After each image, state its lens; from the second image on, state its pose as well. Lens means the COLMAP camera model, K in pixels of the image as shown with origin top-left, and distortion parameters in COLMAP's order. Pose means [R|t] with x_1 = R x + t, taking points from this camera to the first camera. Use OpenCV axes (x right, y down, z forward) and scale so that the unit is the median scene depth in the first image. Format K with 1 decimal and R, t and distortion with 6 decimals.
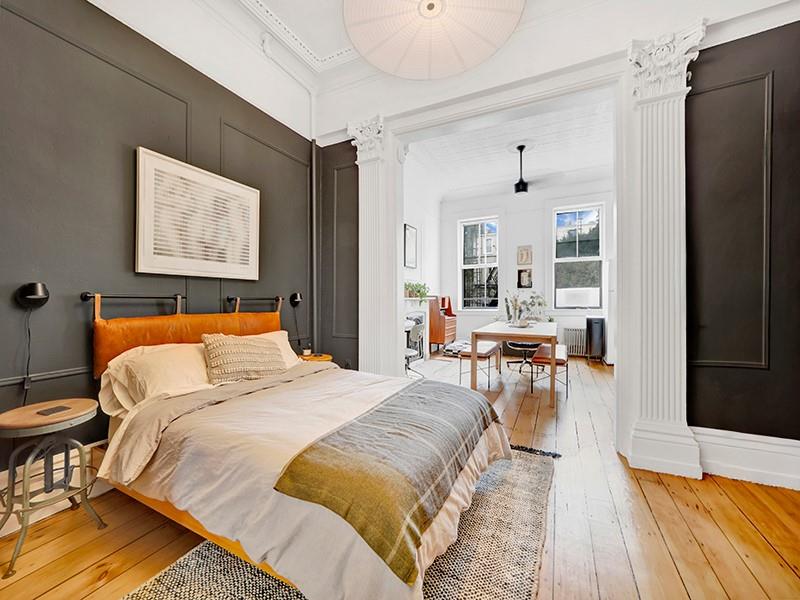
lens RADIAL K [[316.7, 0, 387.2], [0, 316.7, 298.5], [0, 0, 1]] dist [-0.000119, 0.000088]
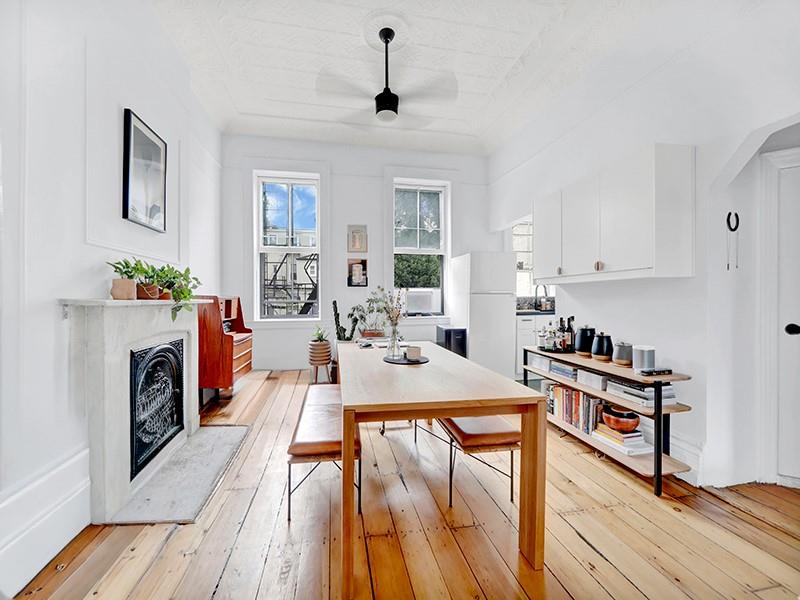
lens RADIAL K [[319.3, 0, 382.7], [0, 319.3, 302.4], [0, 0, 1]] dist [-0.000570, -0.000003]
pose [[0.797510, 0.000885, 0.603305, 0.062262], [-0.004598, 0.999979, 0.004612, -0.002236], [-0.603288, -0.006452, 0.797497, 0.435342]]
